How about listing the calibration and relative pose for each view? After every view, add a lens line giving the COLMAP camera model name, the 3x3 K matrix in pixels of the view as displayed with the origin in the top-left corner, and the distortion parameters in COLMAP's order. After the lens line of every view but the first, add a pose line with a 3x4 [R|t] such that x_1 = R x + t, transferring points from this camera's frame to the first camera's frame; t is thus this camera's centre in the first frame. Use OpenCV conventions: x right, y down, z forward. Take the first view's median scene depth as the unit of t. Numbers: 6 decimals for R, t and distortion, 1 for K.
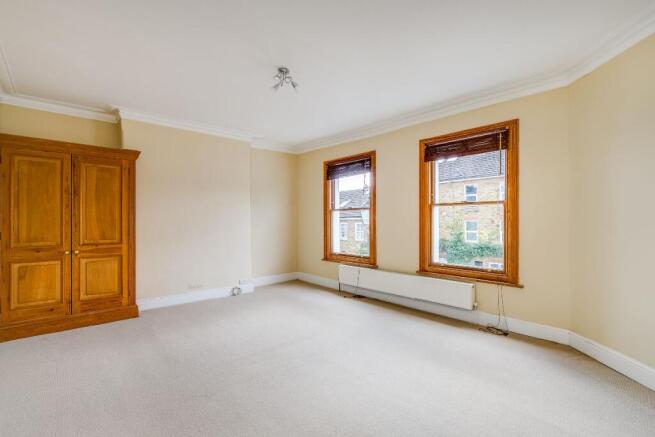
lens RADIAL K [[296.7, 0, 326.0], [0, 296.7, 219.5], [0, 0, 1]] dist [0.002670, -0.001710]
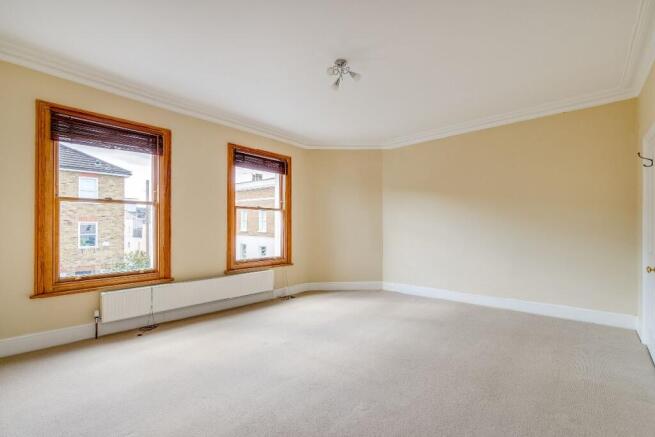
lens RADIAL K [[296.7, 0, 326.0], [0, 296.7, 223.5], [0, 0, 1]] dist [0.002670, -0.001710]
pose [[-0.070770, 0.004650, 0.997482, -0.653465], [-0.010035, 0.999935, -0.005374, 0.011774], [-0.997442, -0.010390, -0.070719, 0.658647]]
